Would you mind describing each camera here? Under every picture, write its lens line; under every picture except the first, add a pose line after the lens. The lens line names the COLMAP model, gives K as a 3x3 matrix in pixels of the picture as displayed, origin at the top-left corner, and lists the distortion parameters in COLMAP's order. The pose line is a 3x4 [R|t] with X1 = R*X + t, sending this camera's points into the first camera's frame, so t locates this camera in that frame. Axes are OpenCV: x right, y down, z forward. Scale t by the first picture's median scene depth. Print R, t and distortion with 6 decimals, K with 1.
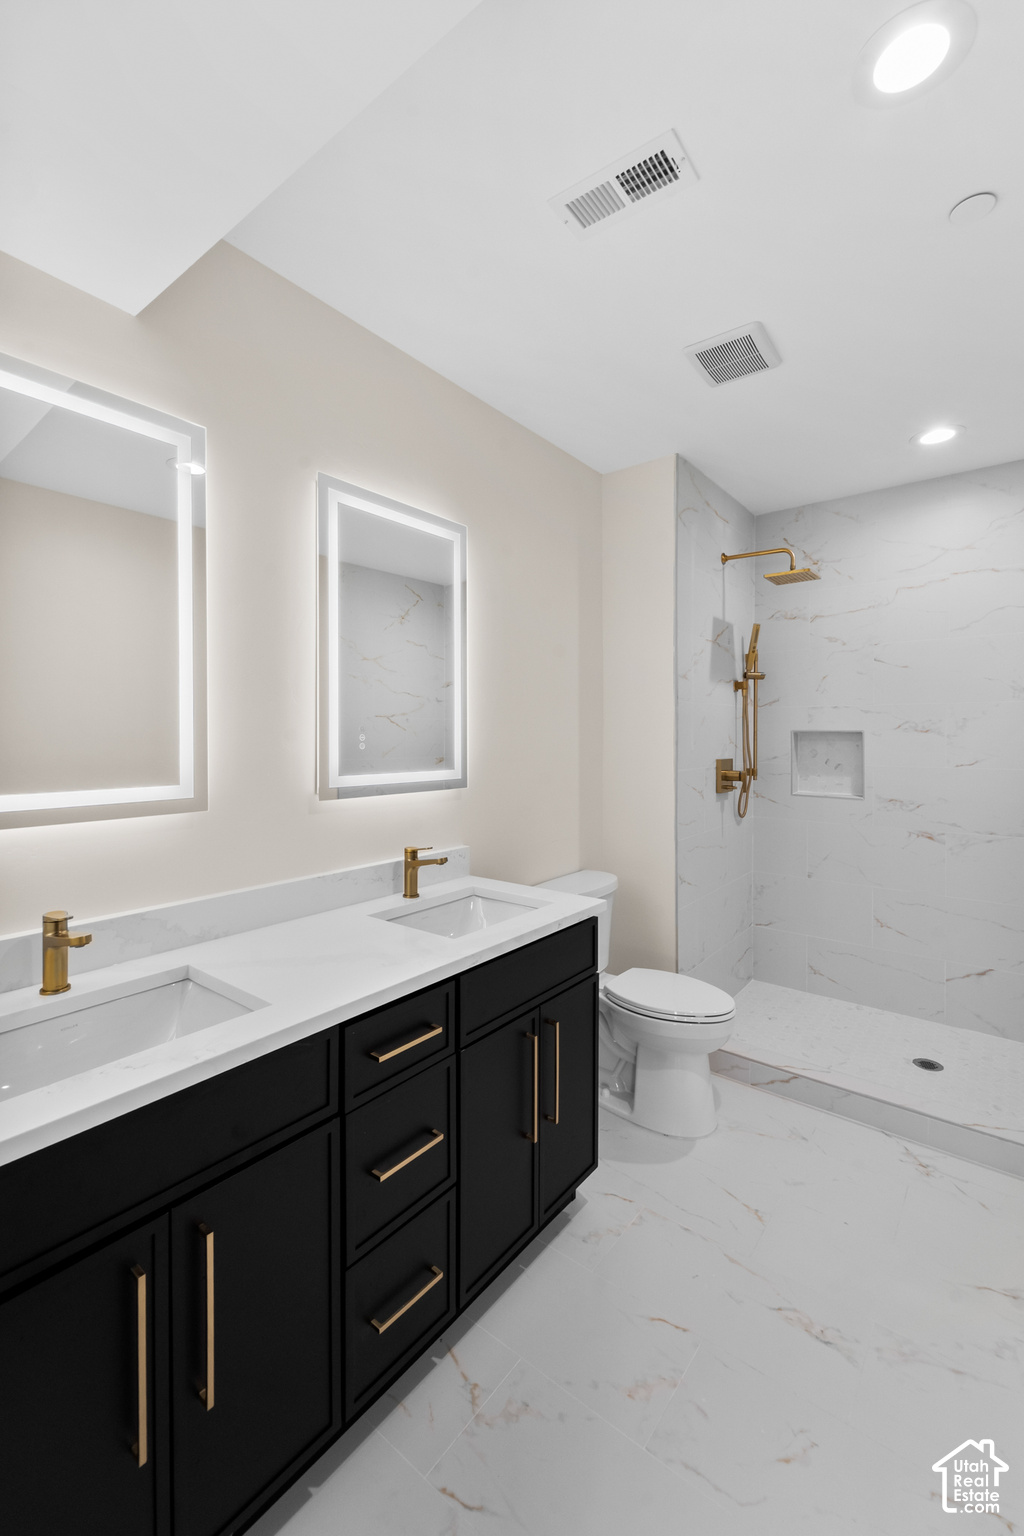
lens RADIAL K [[656.6, 0, 512.3], [0, 656.6, 754.4], [0, 0, 1]] dist [-0.003417, -0.000895]
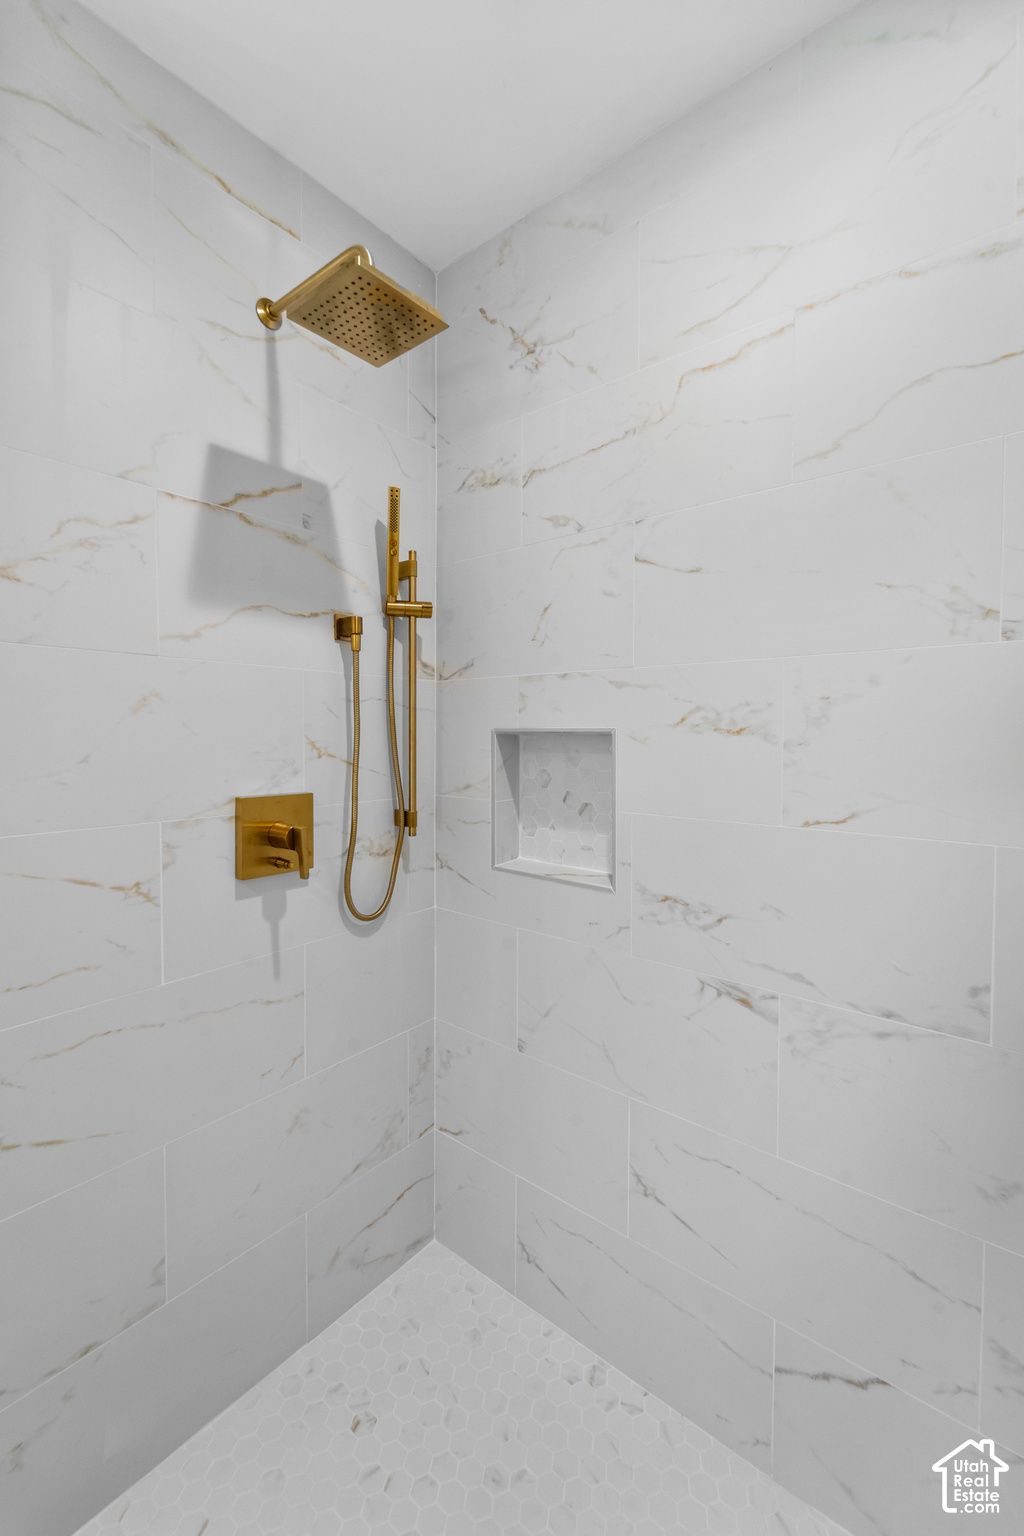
lens RADIAL K [[656.6, 0, 512.0], [0, 656.6, 767.7], [0, 0, 1]] dist [-0.003417, -0.000895]
pose [[0.999880, 0.005399, -0.014531, 0.476875], [-0.005123, 0.999807, 0.018982, -0.019430], [0.014631, -0.018905, 0.999714, 0.575631]]
